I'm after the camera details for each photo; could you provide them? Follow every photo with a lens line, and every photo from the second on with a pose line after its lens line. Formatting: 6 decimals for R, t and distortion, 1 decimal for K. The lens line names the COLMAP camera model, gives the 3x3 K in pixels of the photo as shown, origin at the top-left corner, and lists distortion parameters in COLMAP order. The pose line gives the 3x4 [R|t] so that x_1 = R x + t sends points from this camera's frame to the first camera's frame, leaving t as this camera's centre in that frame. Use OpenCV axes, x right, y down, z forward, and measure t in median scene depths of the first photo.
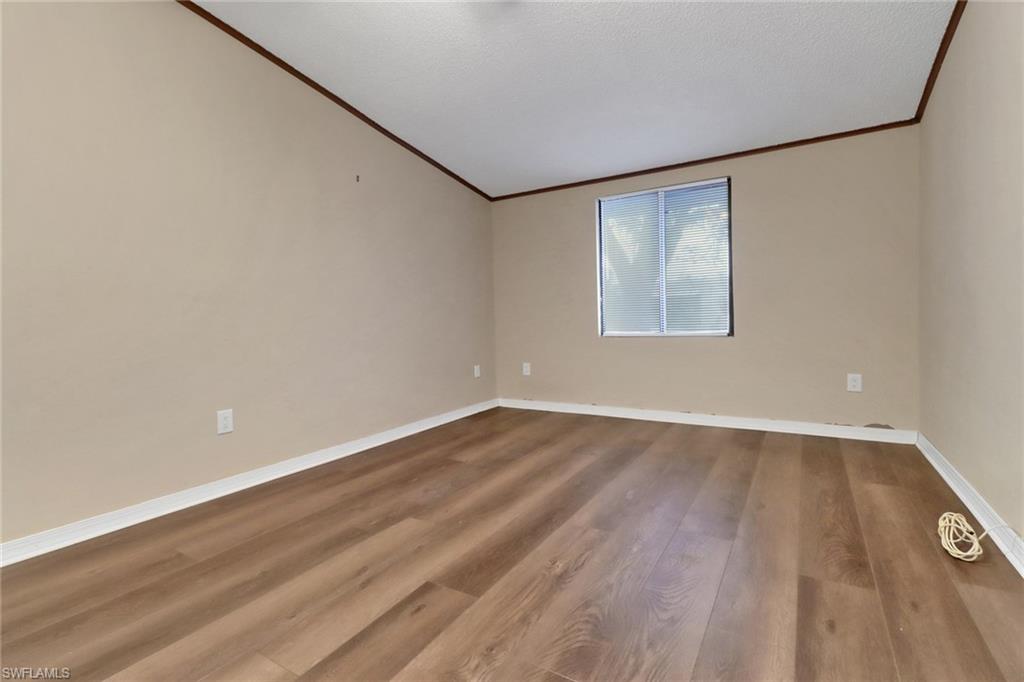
lens RADIAL K [[499.0, 0, 515.5], [0, 499.0, 314.2], [0, 0, 1]] dist [0.019074, 0.000079]
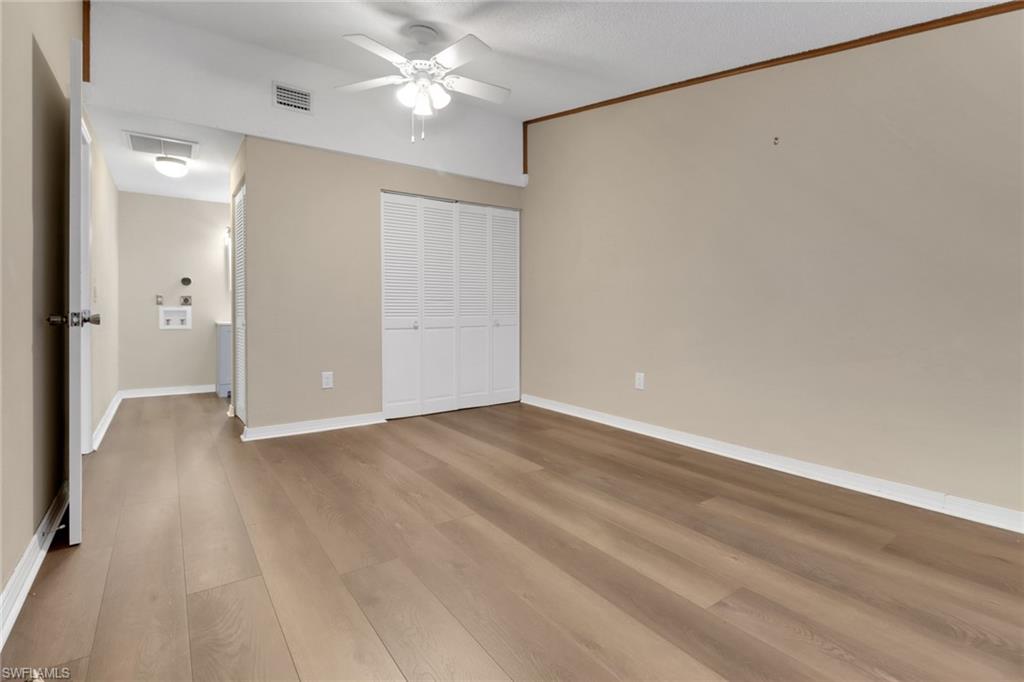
lens RADIAL K [[499.0, 0, 515.5], [0, 499.0, 314.2], [0, 0, 1]] dist [0.019074, 0.000079]
pose [[-0.419952, 0.037998, -0.906751, 0.978639], [0.010846, 0.999262, 0.036852, -0.037877], [0.907482, 0.005641, -0.420054, 1.479476]]
